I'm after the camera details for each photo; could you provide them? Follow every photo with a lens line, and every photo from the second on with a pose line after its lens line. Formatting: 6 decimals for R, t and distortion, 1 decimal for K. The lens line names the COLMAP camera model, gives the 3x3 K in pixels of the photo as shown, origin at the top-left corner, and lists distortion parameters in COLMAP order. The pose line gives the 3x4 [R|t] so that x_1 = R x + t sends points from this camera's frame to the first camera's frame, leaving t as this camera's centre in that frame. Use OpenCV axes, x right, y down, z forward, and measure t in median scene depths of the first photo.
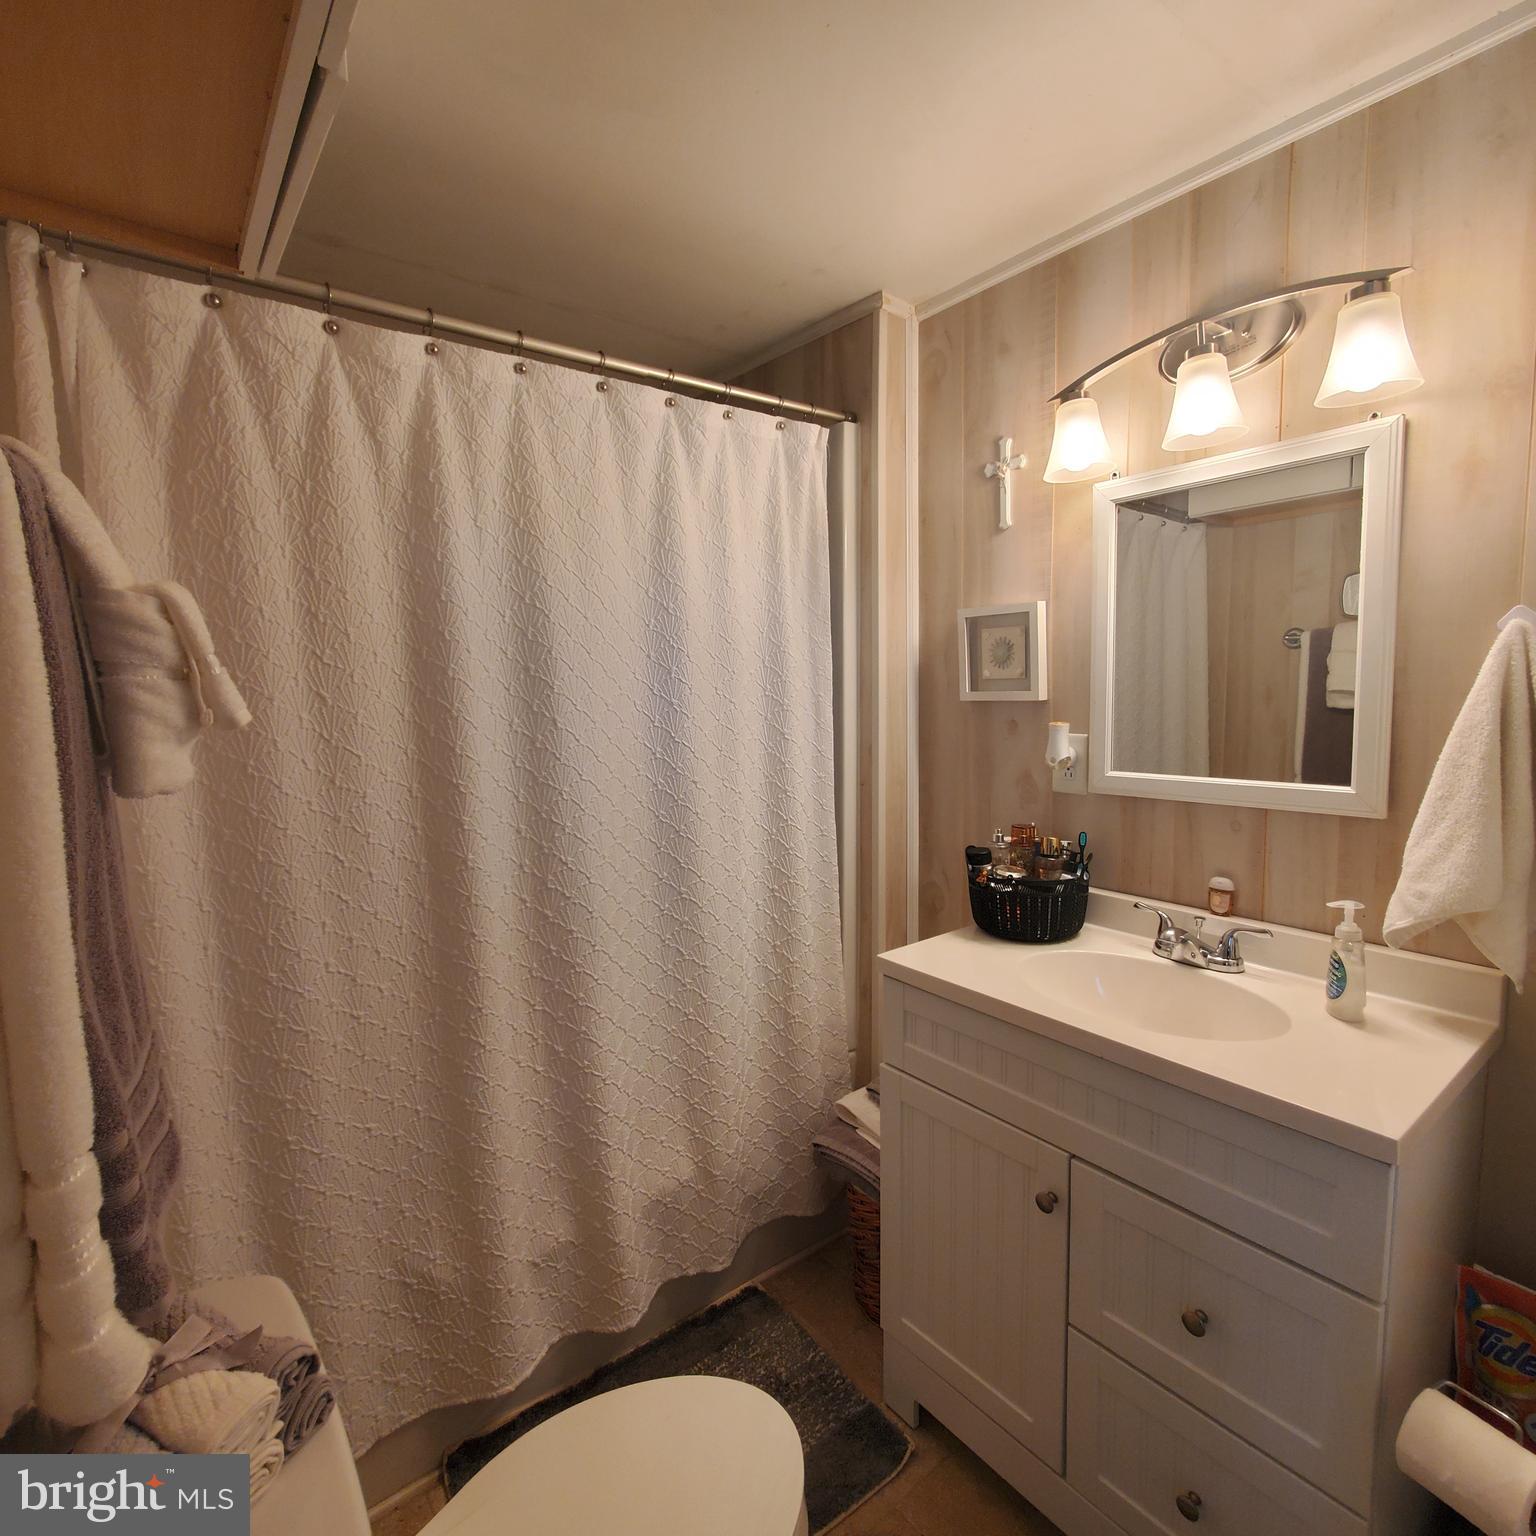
lens RADIAL K [[813.1, 0, 759.9], [0, 813.1, 762.2], [0, 0, 1]] dist [-0.002181, 0.000138]
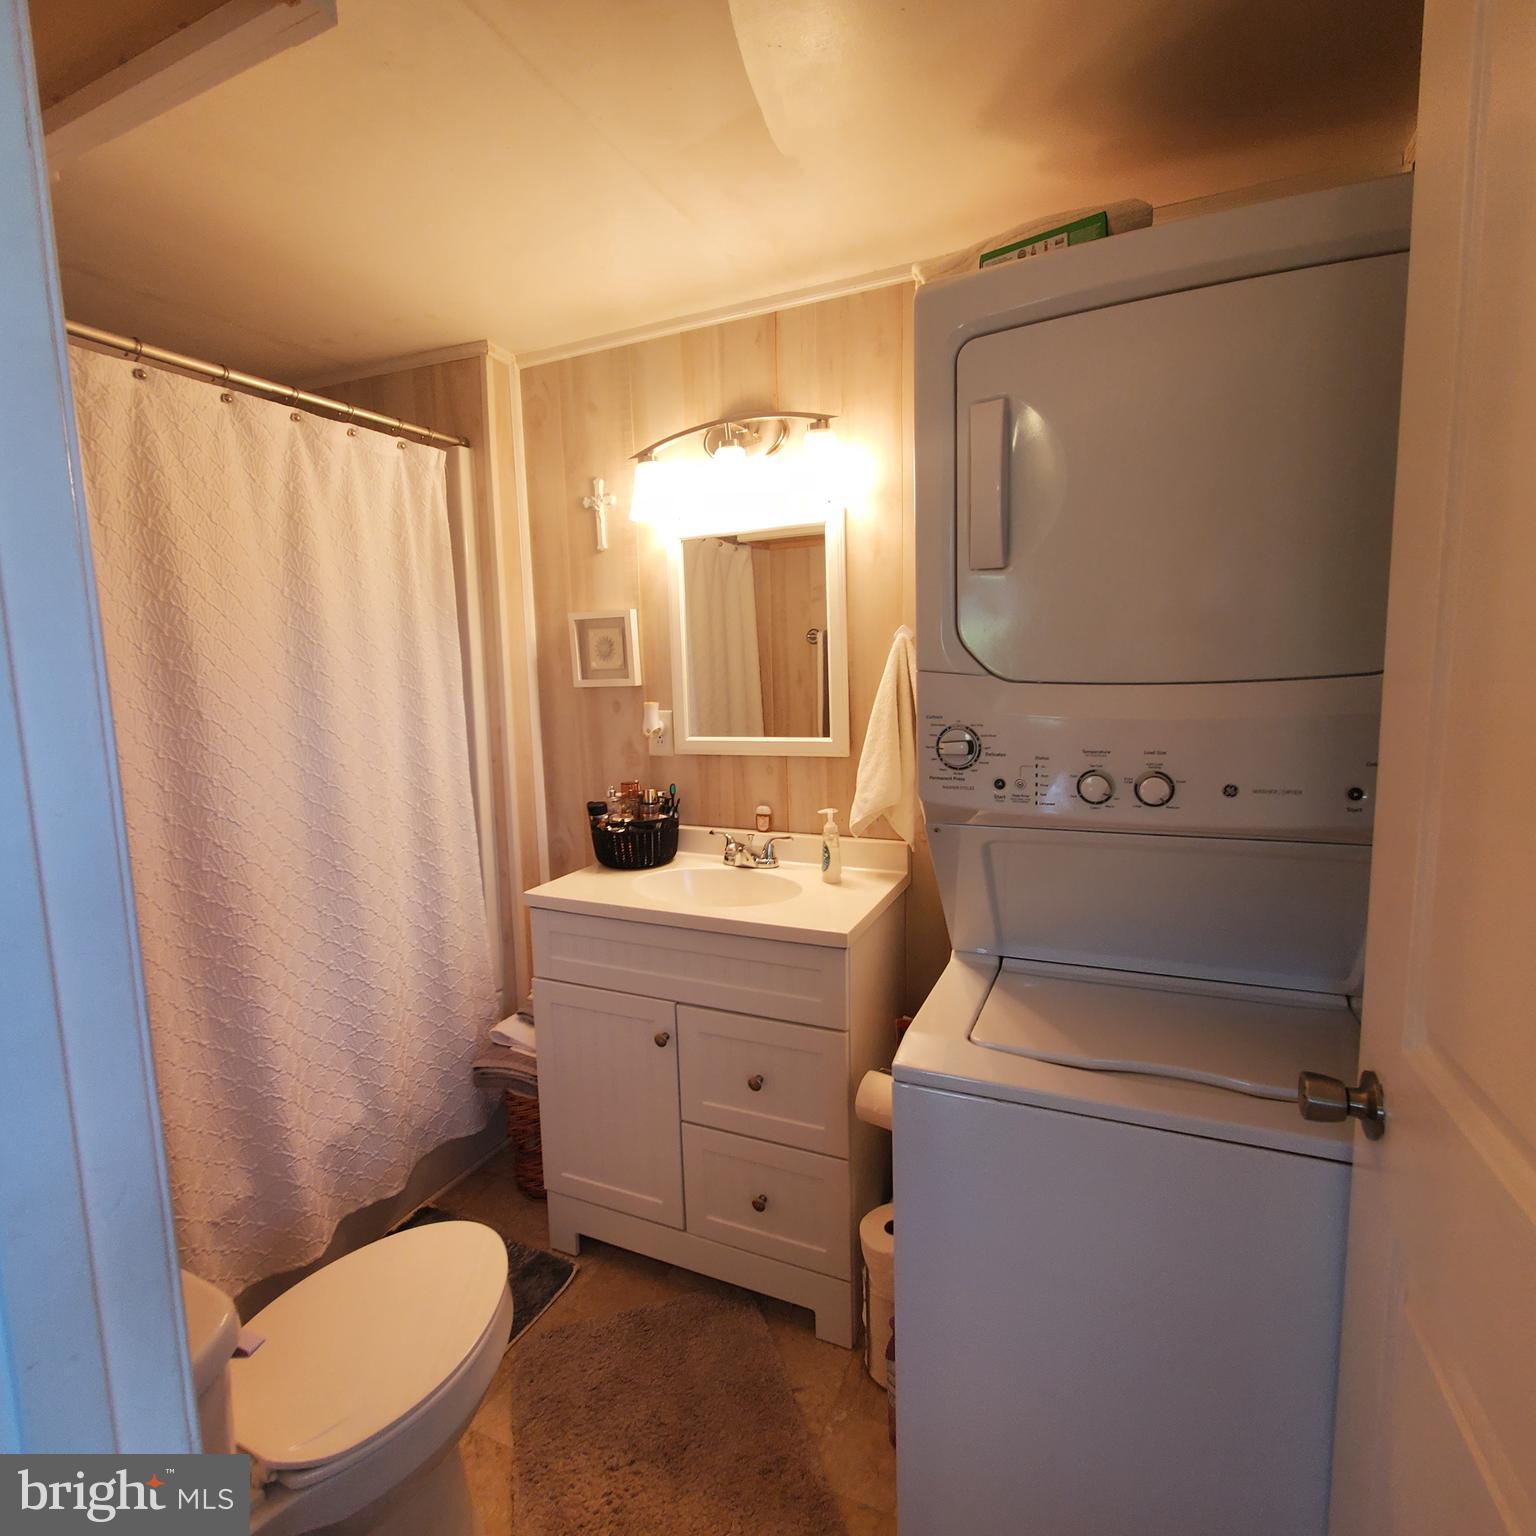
lens RADIAL K [[813.1, 0, 768.3], [0, 813.1, 768.9], [0, 0, 1]] dist [-0.002181, 0.000138]
pose [[0.880218, -0.064469, 0.470170, -0.096943], [0.053023, 0.997887, 0.037563, 0.020278], [-0.471598, -0.008133, 0.881776, -0.268137]]
